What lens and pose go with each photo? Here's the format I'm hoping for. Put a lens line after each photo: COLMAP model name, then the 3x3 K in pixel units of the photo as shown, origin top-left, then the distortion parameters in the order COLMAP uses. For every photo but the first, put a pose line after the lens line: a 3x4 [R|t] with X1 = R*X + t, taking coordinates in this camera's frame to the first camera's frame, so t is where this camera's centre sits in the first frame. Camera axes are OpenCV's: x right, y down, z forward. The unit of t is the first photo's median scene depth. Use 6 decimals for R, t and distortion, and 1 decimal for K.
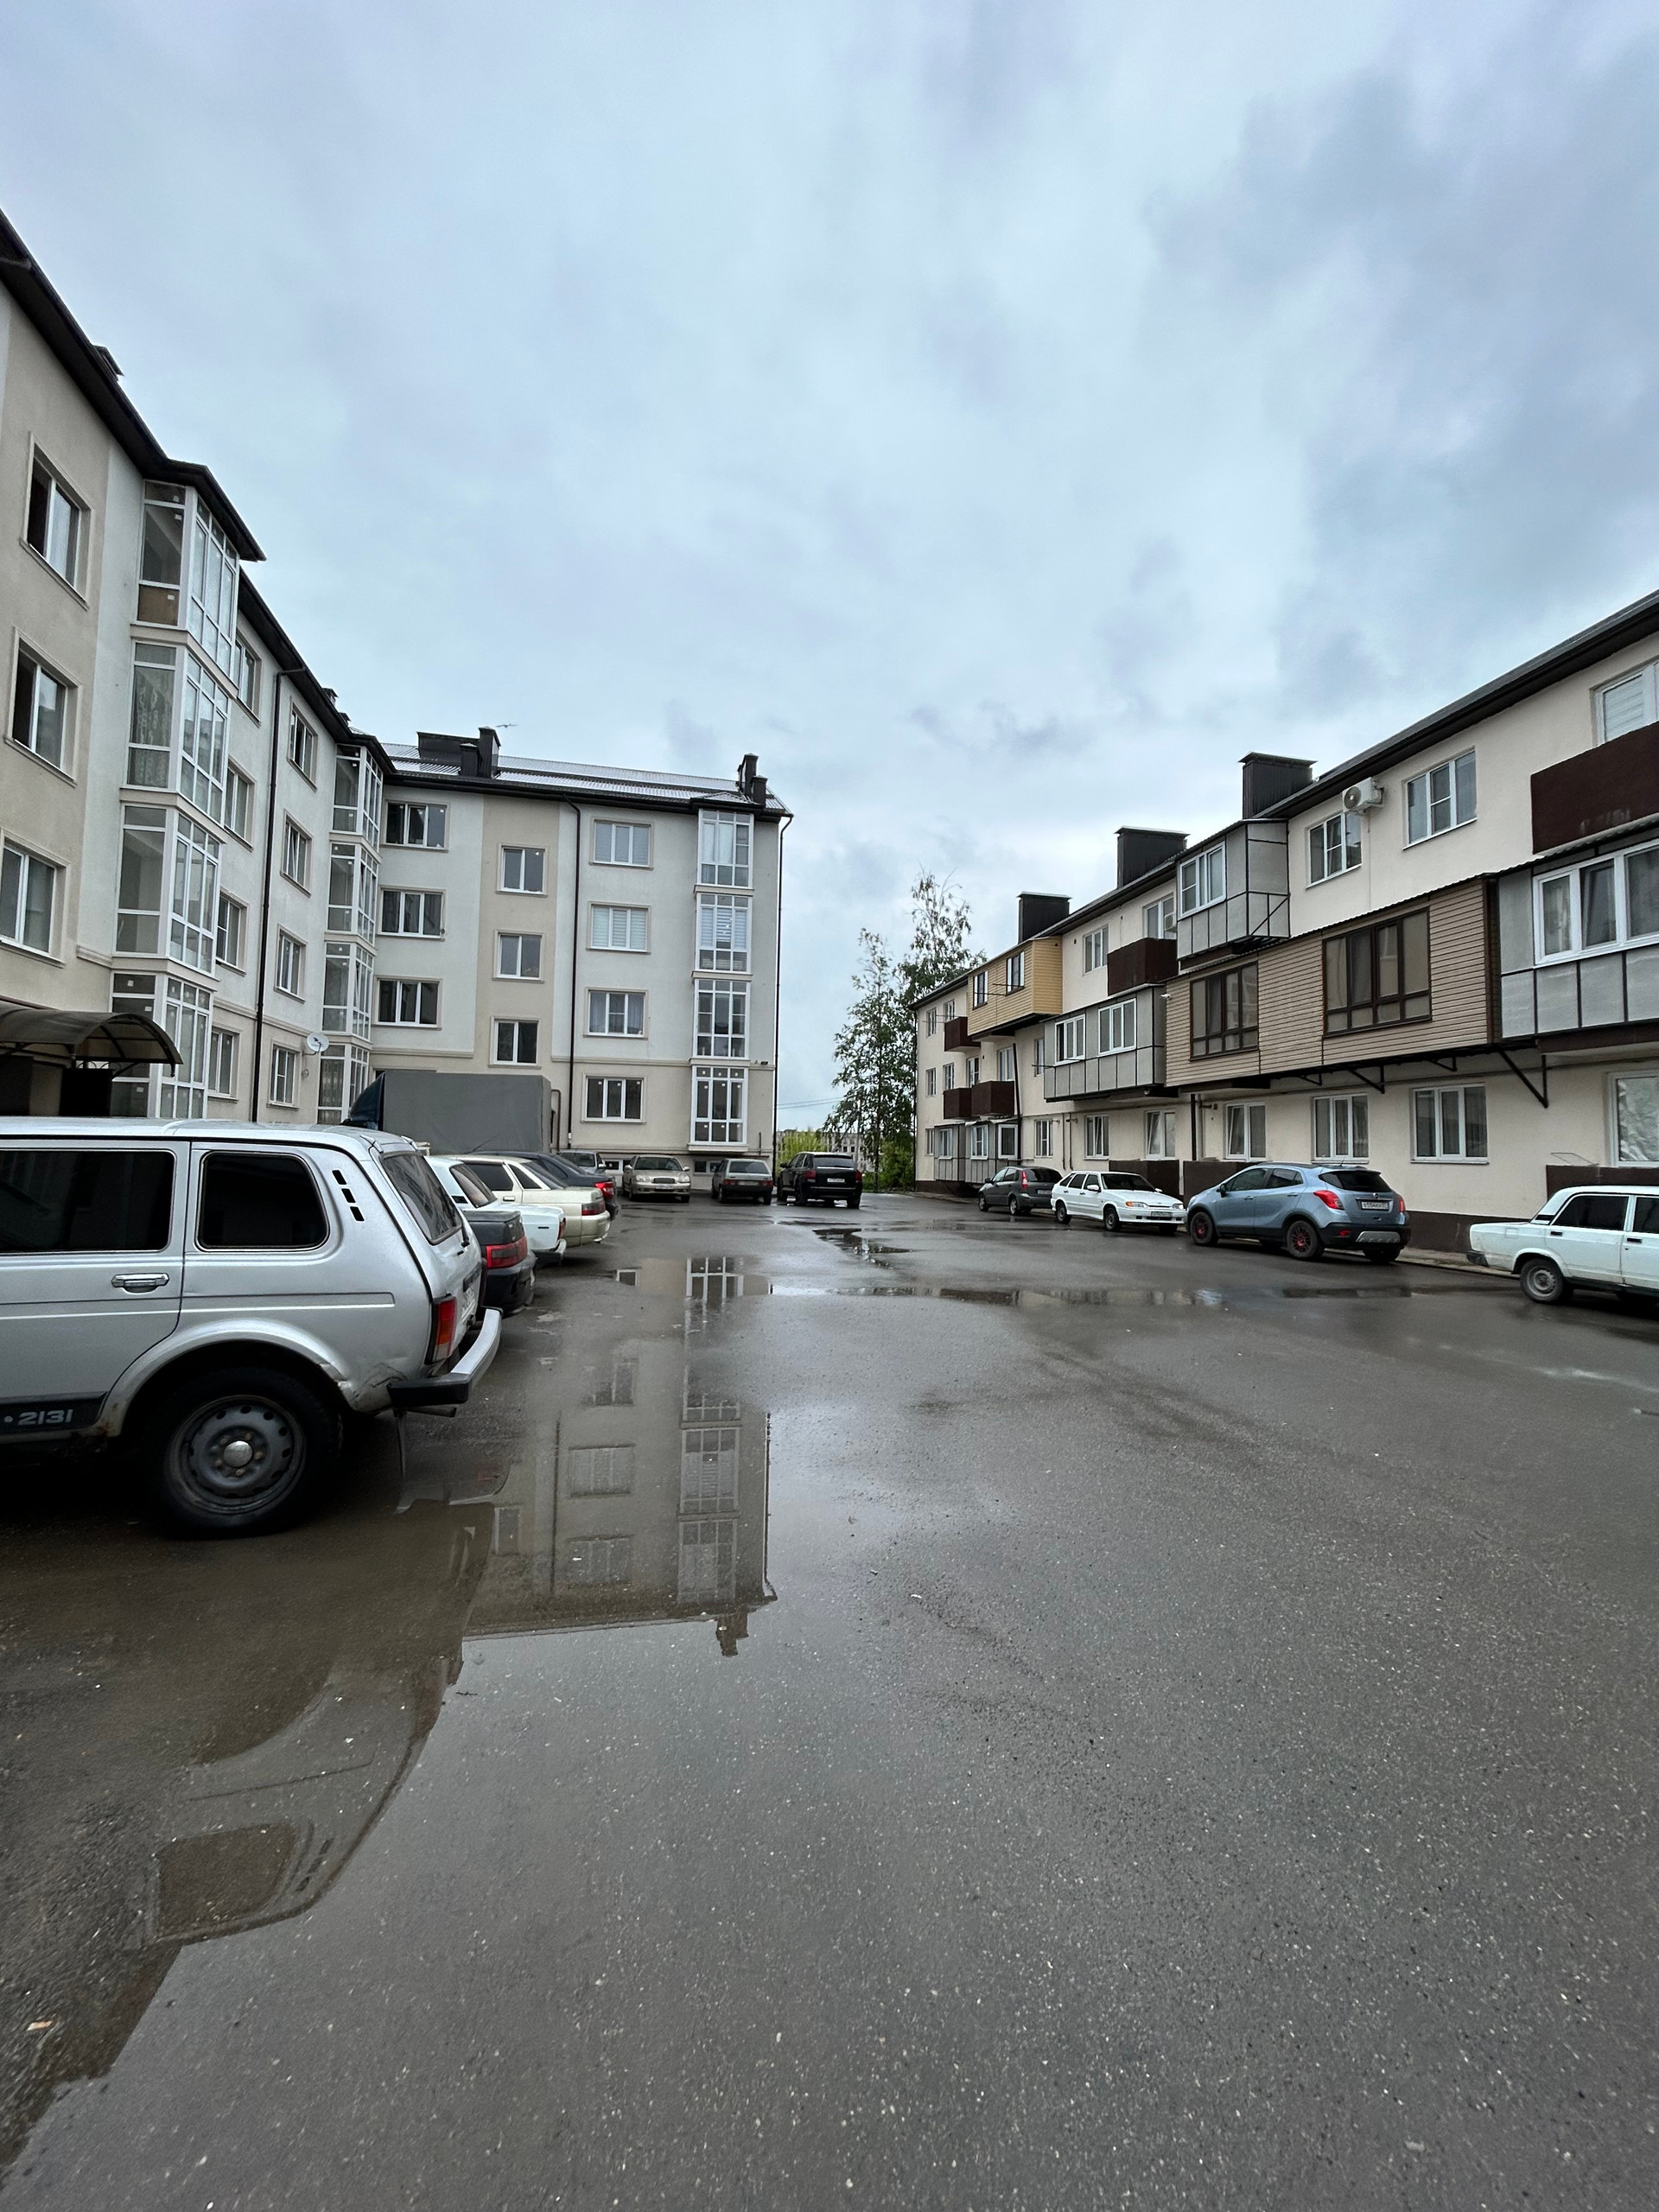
lens RADIAL K [[884.4, 0, 830.1], [0, 884.4, 1108.3], [0, 0, 1]] dist [-0.000486, -0.000614]
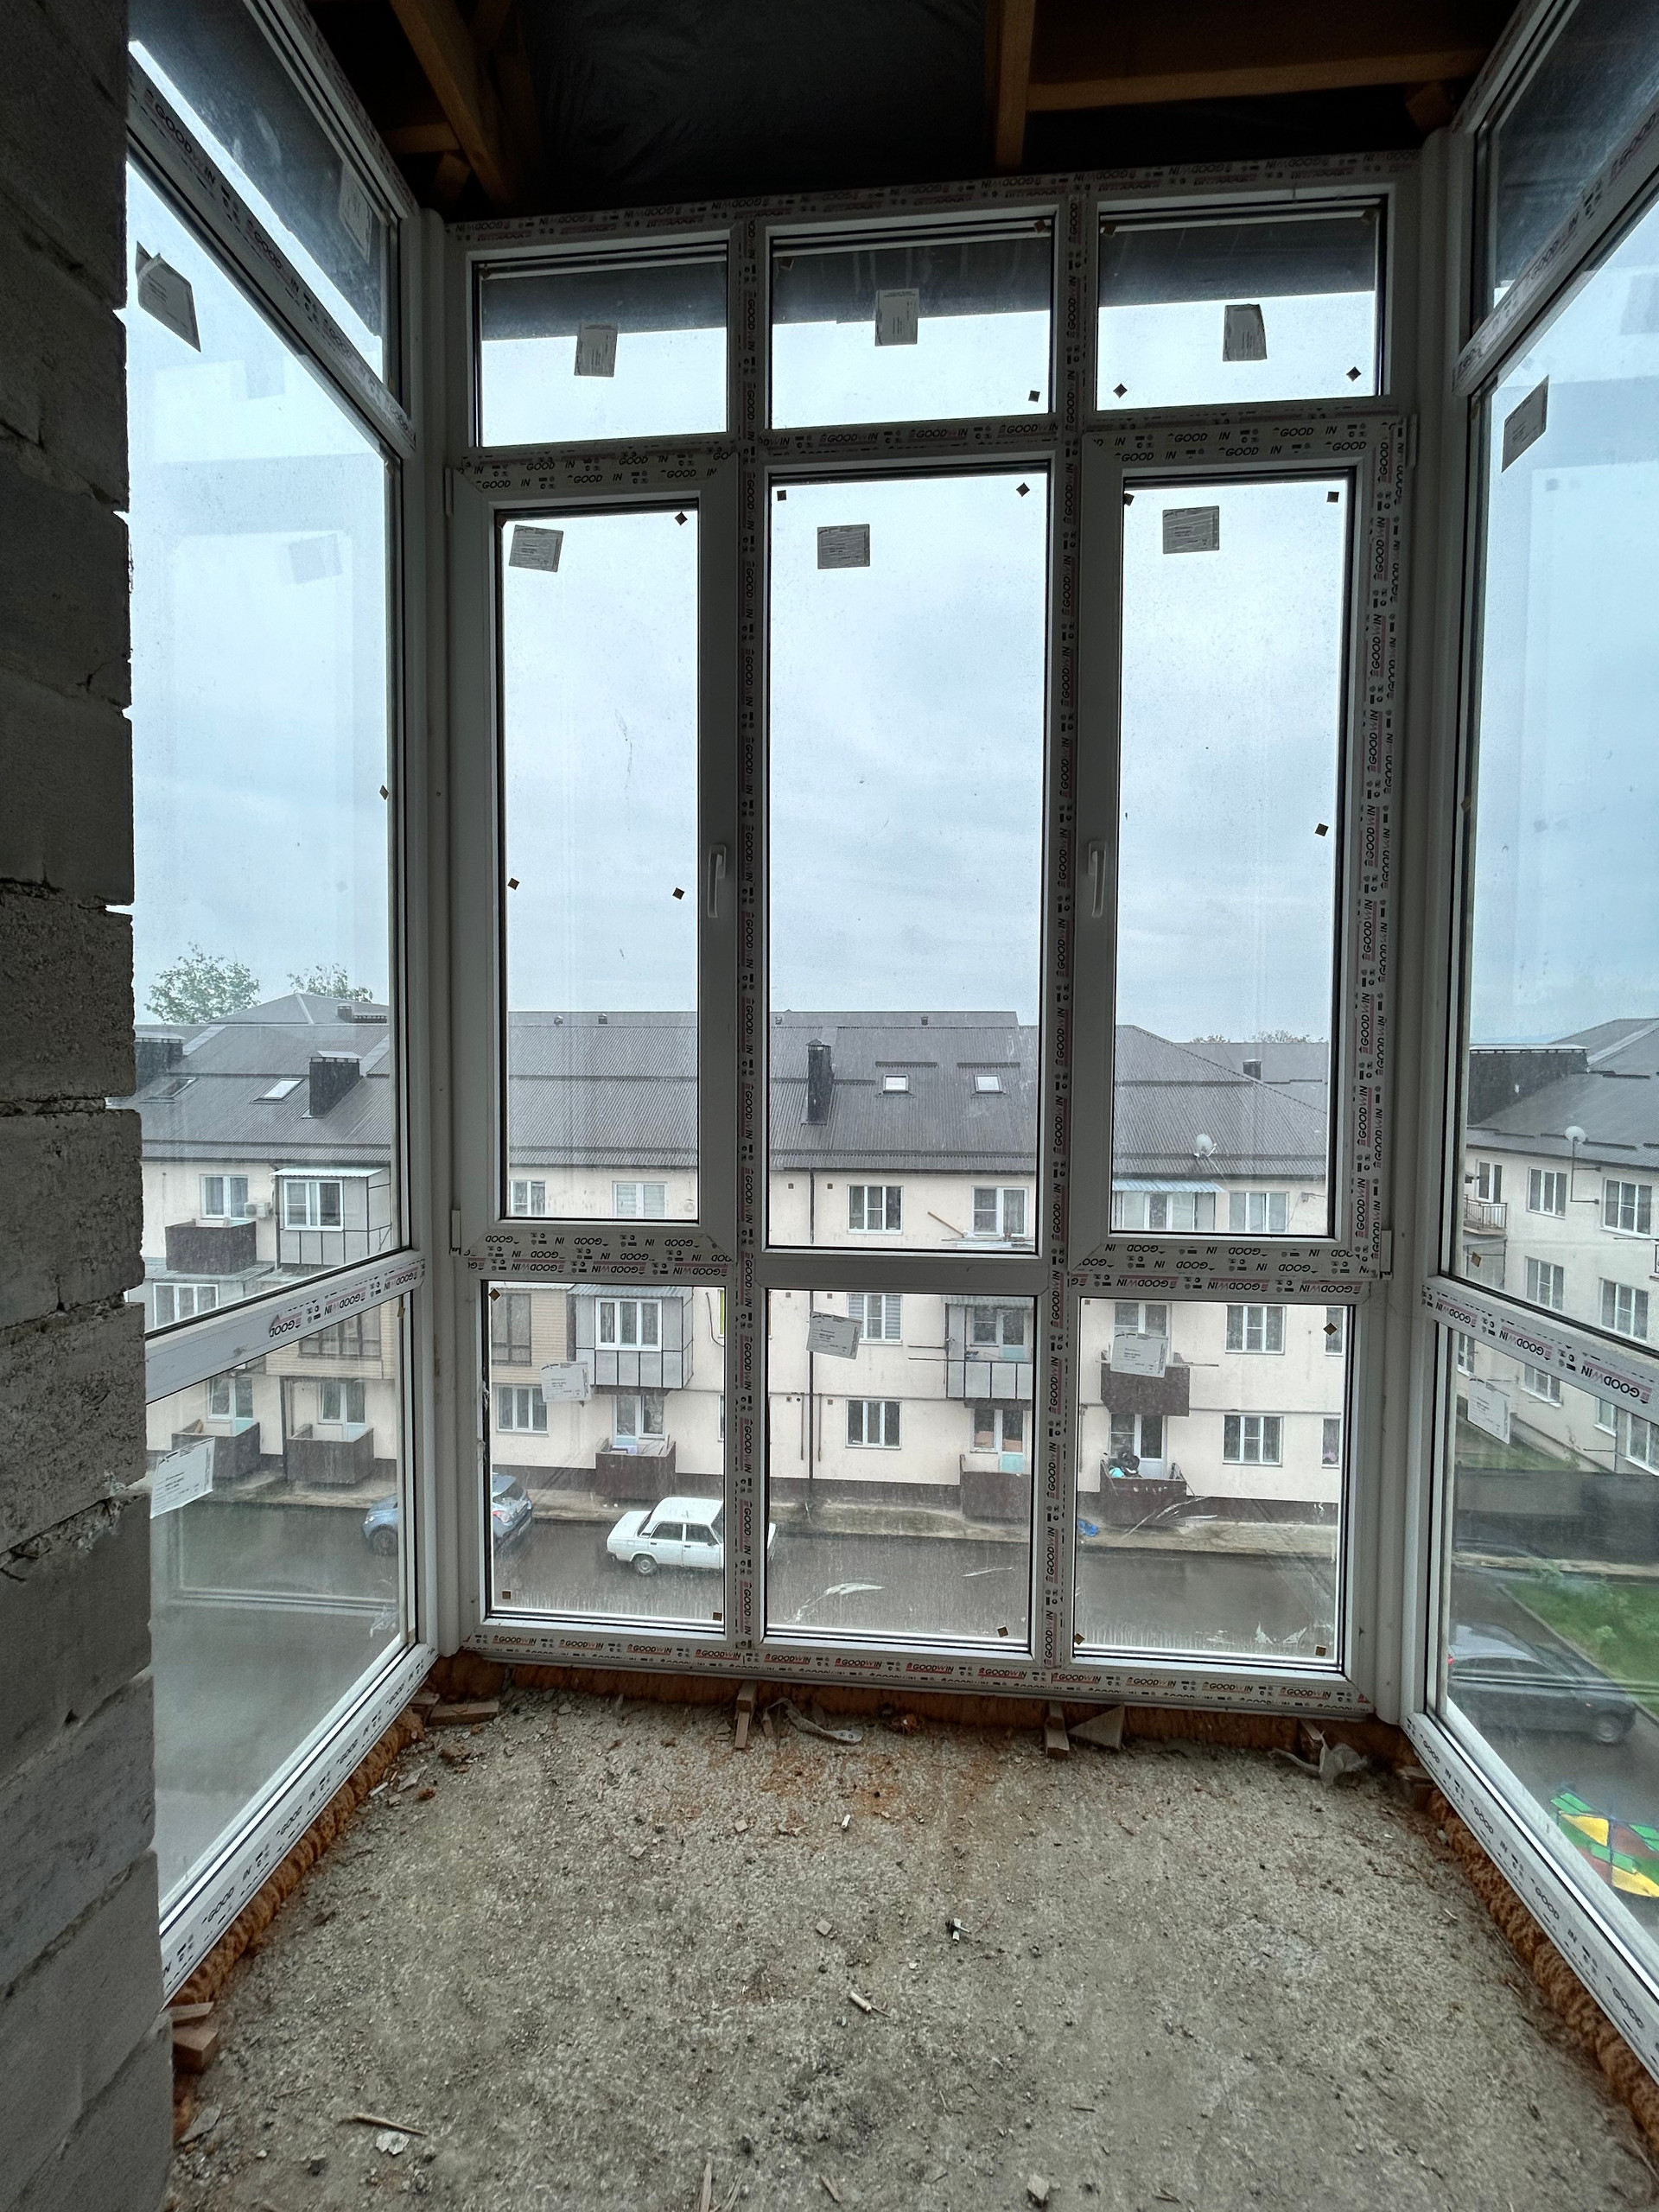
lens RADIAL K [[884.4, 0, 826.5], [0, 884.4, 1110.2], [0, 0, 1]] dist [-0.000486, -0.000614]
pose [[0.302946, -0.050354, 0.951676, -0.762710], [-0.051609, 0.996271, 0.069142, -0.800988], [-0.951609, -0.070062, 0.299218, 0.044652]]
